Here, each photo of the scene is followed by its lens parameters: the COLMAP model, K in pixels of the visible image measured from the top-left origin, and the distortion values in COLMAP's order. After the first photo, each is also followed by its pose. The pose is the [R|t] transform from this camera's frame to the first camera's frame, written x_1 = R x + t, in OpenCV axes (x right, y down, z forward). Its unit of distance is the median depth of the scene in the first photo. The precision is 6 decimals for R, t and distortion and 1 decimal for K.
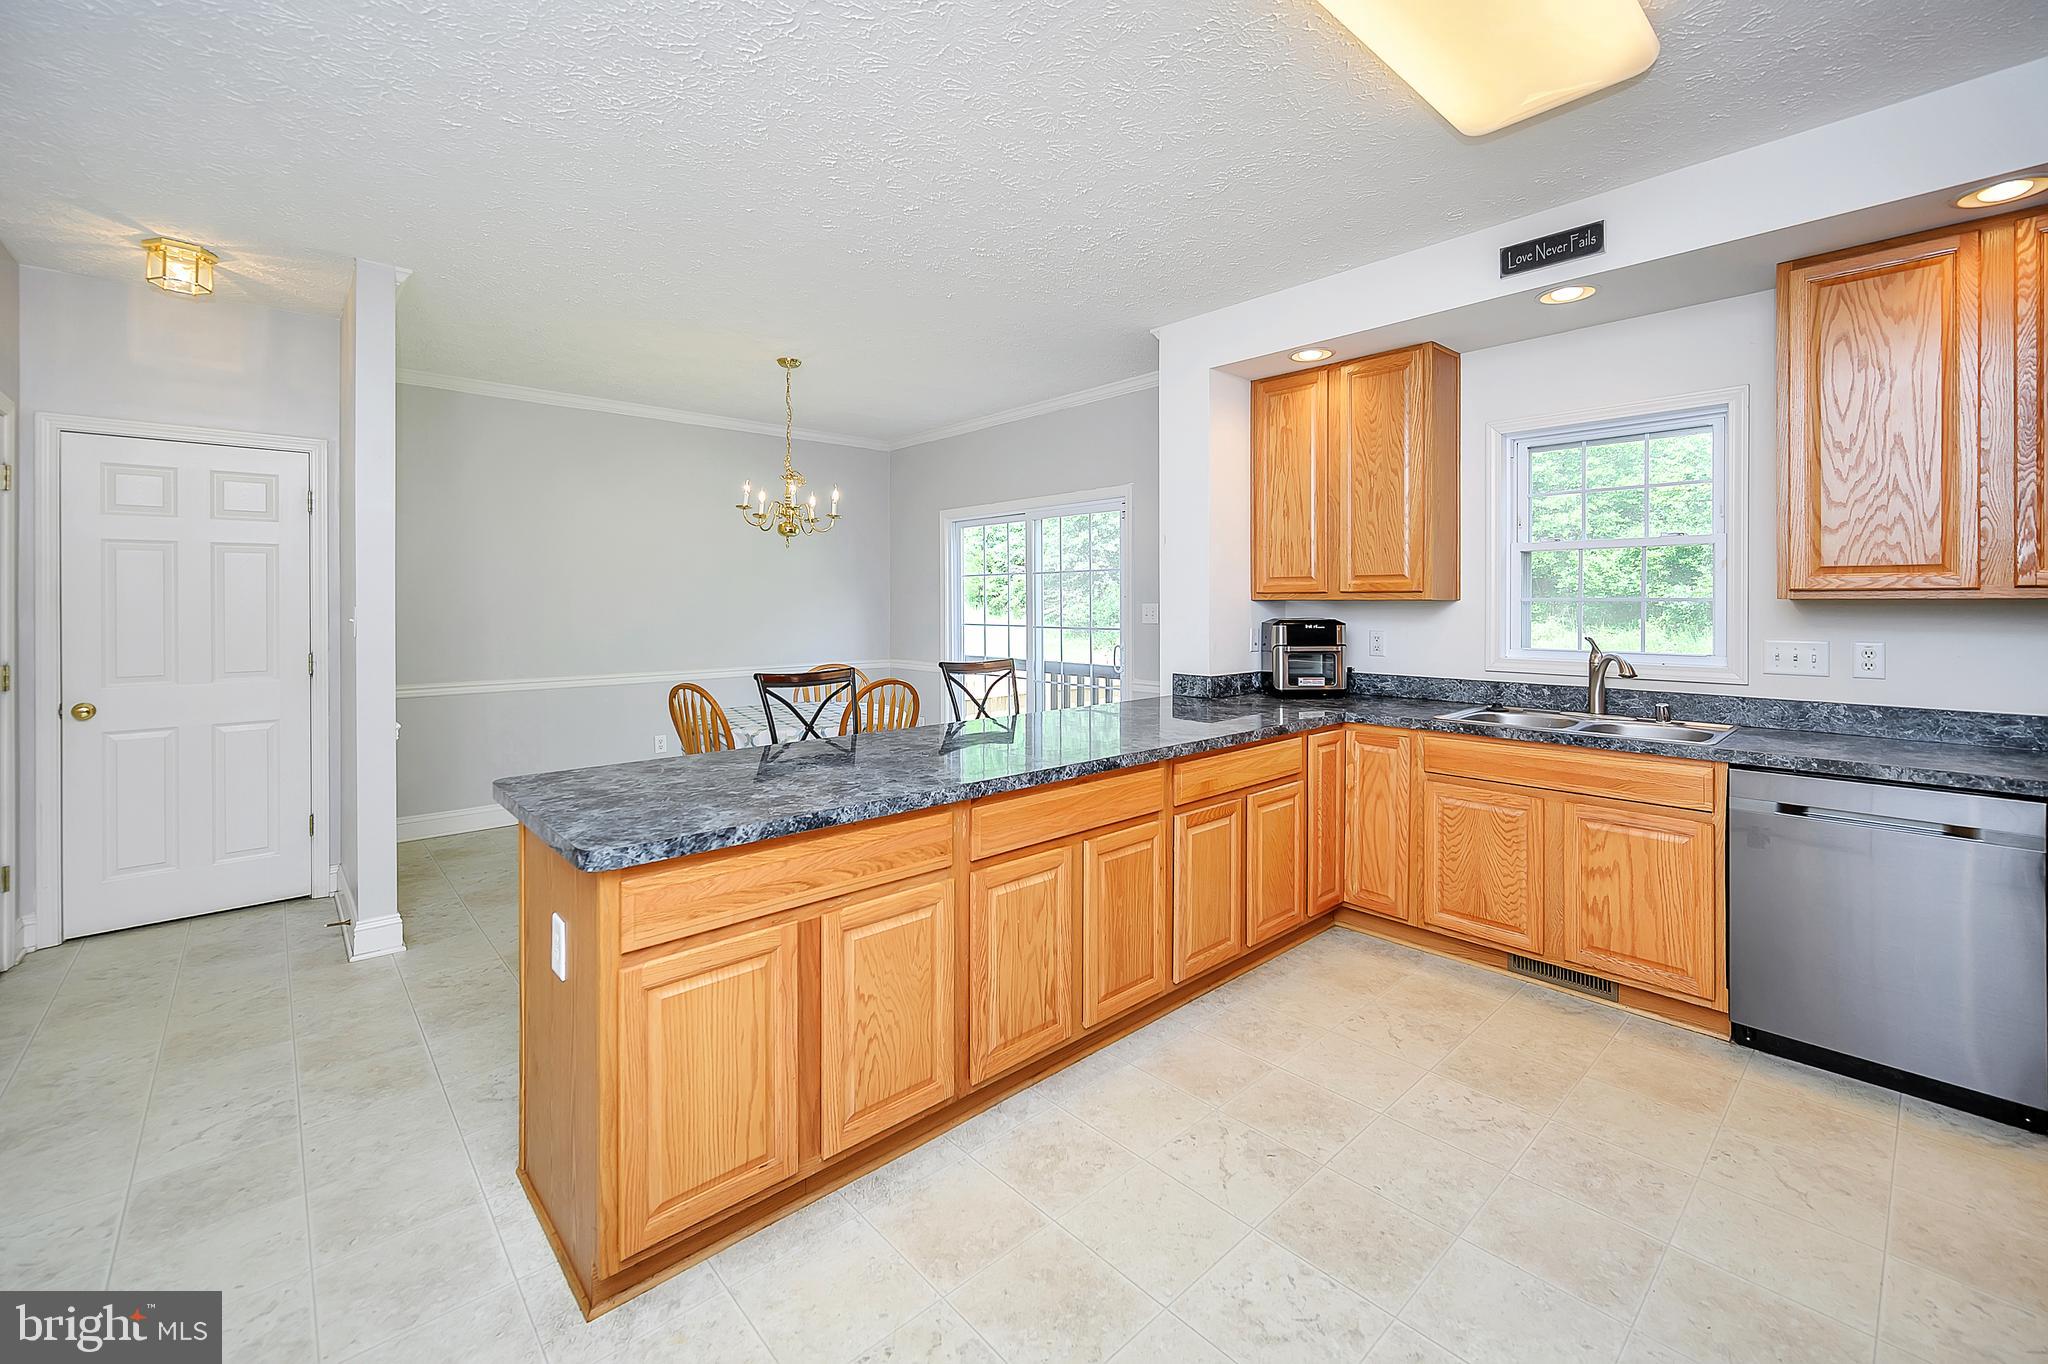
lens RADIAL K [[833.2, 0, 1012.5], [0, 833.2, 605.2], [0, 0, 1]] dist [-0.004314, -0.001034]
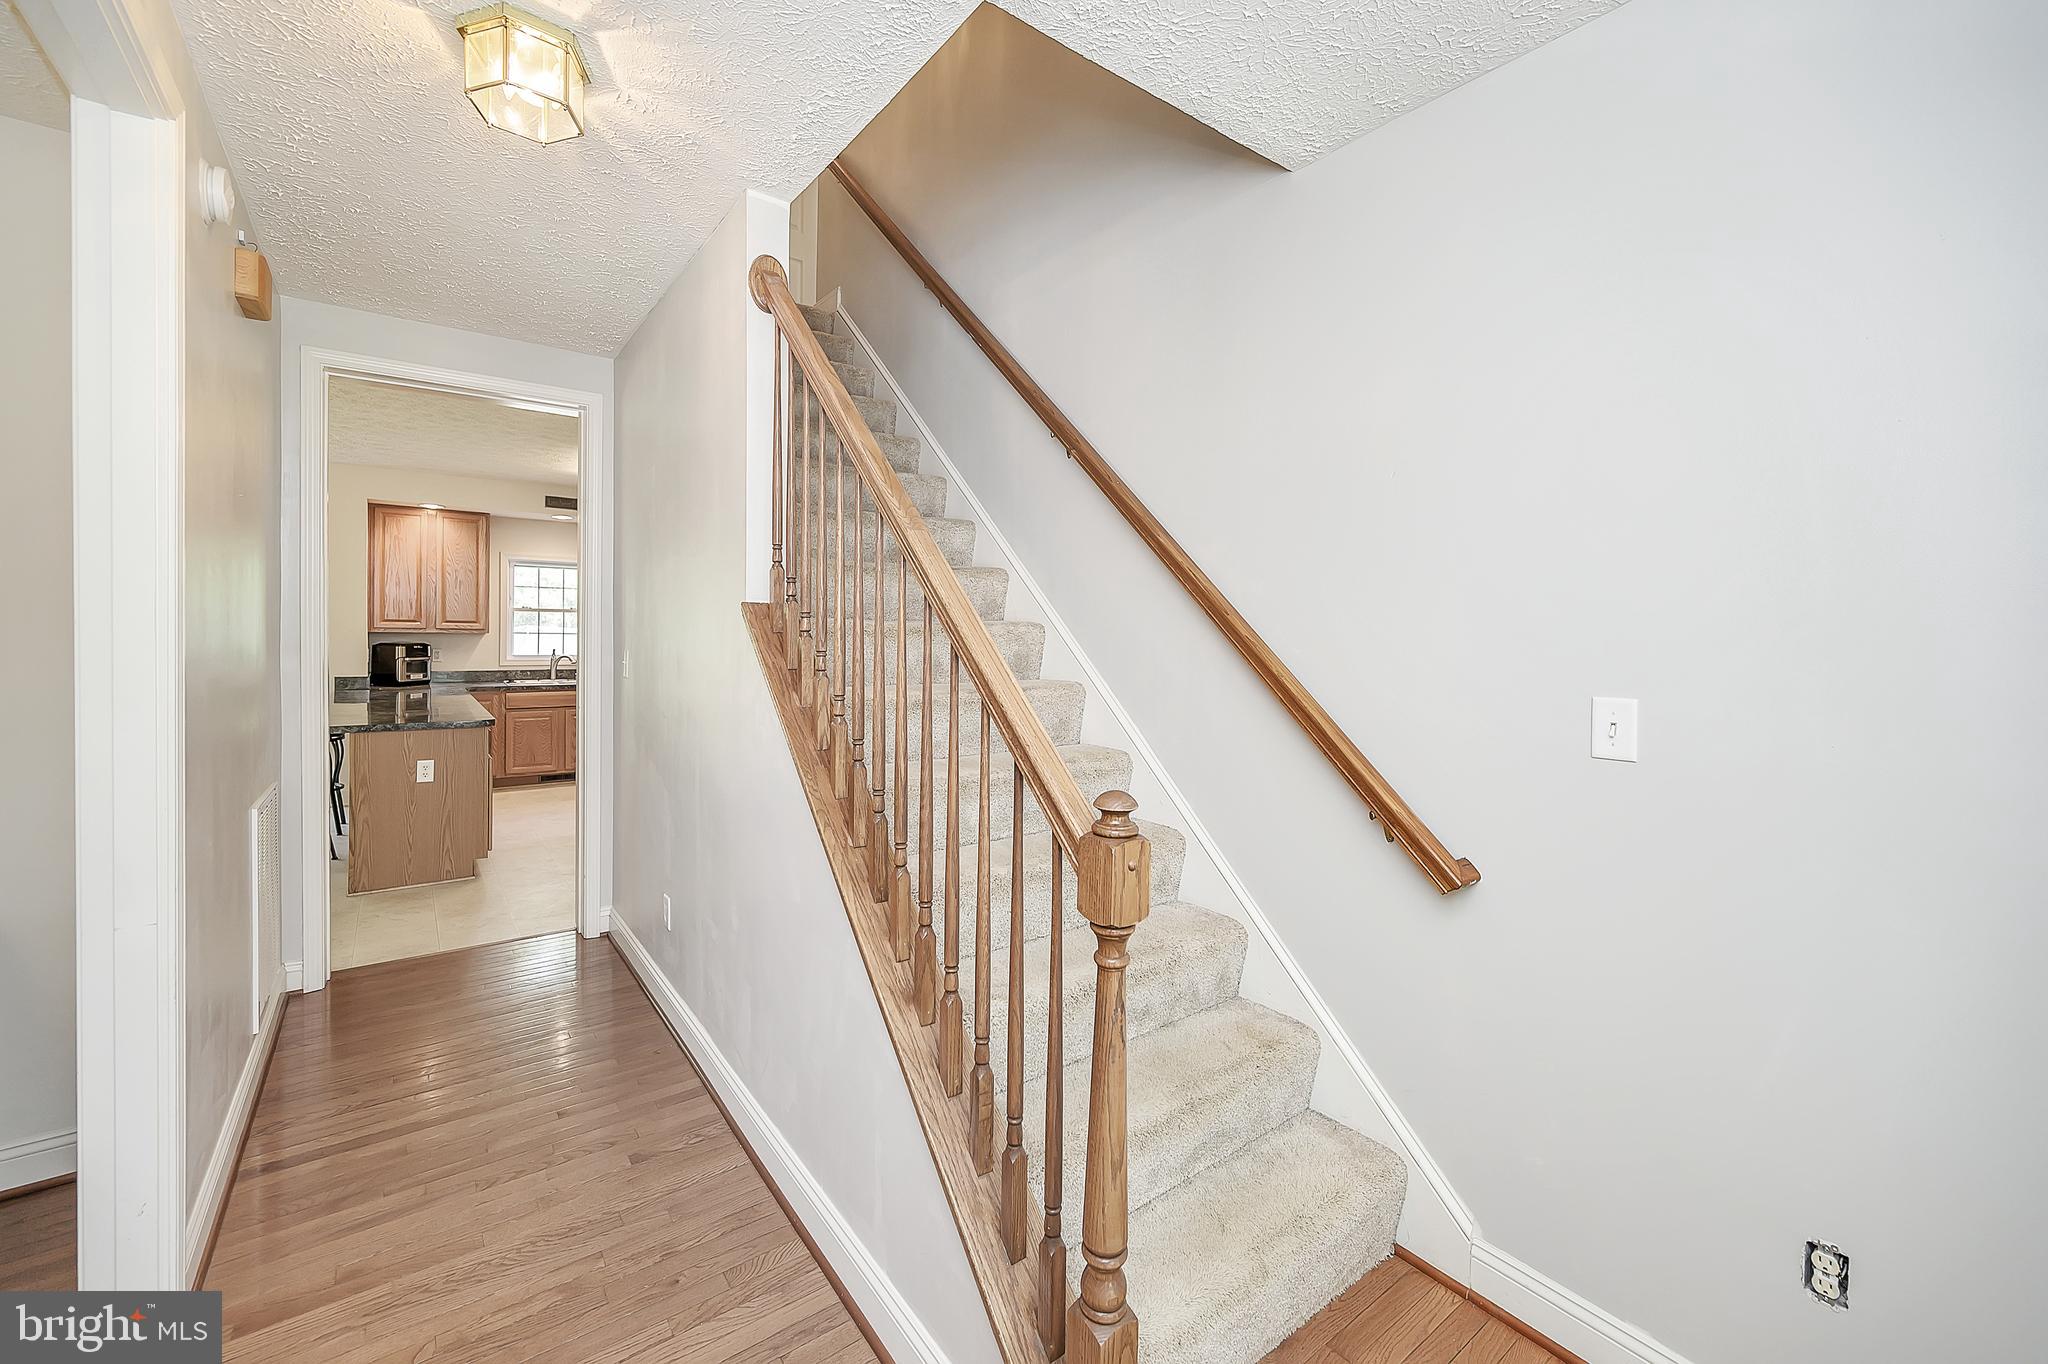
lens RADIAL K [[833.2, 0, 1032.1], [0, 833.2, 654.9], [0, 0, 1]] dist [-0.004314, -0.001034]
pose [[0.062514, -0.021730, 0.997808, -1.738317], [-0.007131, 0.999728, 0.022219, -0.008970], [-0.998019, -0.008504, 0.062342, -0.603872]]
